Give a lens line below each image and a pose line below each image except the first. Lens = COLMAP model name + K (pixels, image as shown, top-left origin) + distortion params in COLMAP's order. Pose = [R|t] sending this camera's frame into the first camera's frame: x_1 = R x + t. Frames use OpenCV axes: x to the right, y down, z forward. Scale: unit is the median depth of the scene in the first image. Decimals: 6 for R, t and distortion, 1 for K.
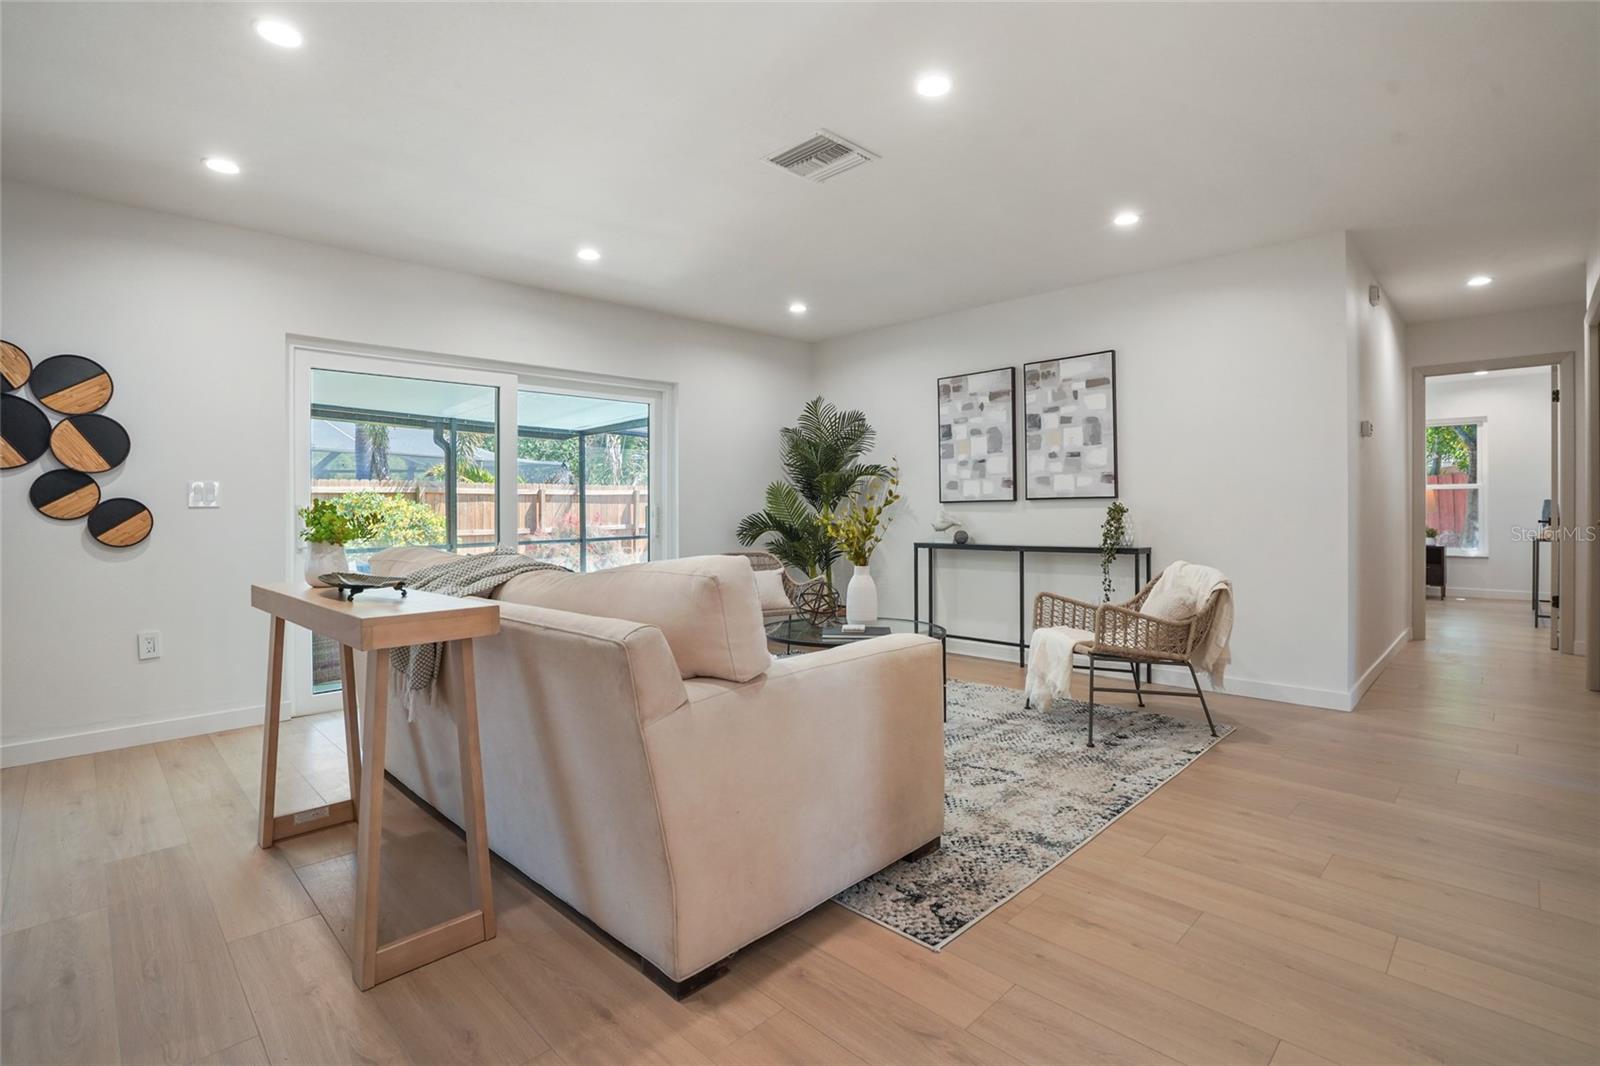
lens RADIAL K [[771.8, 0, 800.5], [0, 771.8, 506.7], [0, 0, 1]] dist [-0.057510, 0.000639]
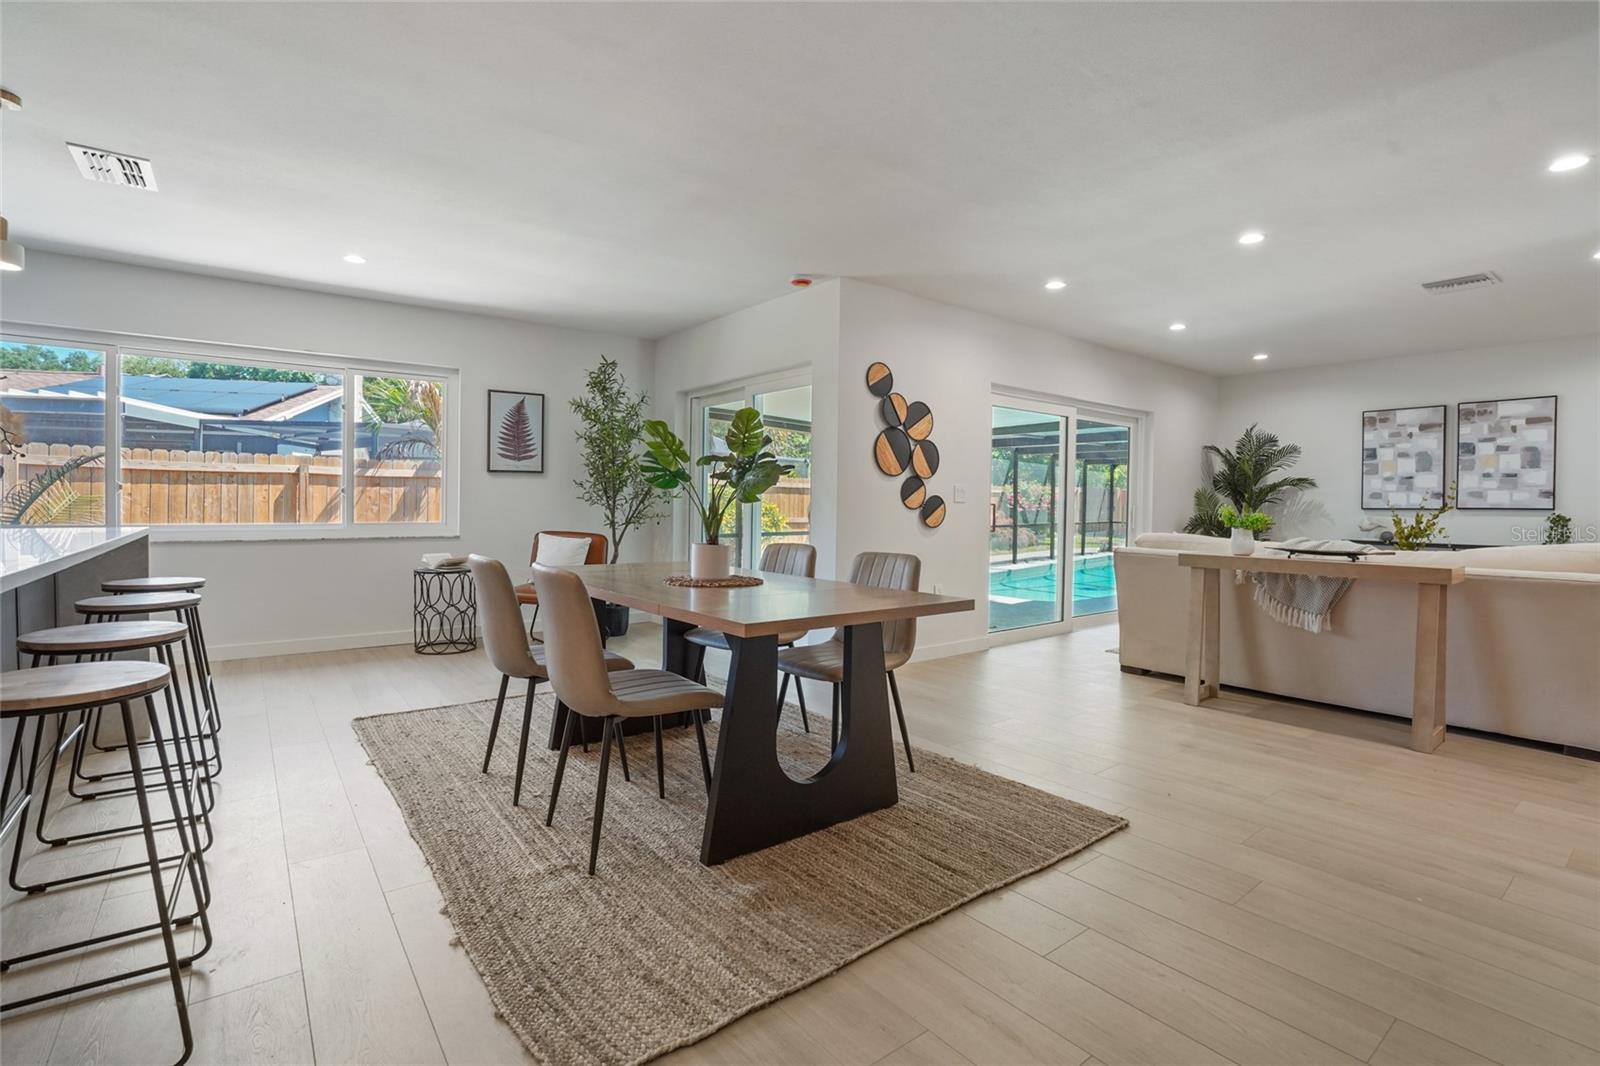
lens RADIAL K [[746.9, 0, 803.5], [0, 746.9, 512.8], [0, 0, 1]] dist [-0.039565, 0.013288]
pose [[0.992477, 0.025847, -0.119675, -0.655407], [-0.023856, 0.999553, 0.018041, 0.001388], [0.120088, -0.015050, 0.992649, -0.352497]]
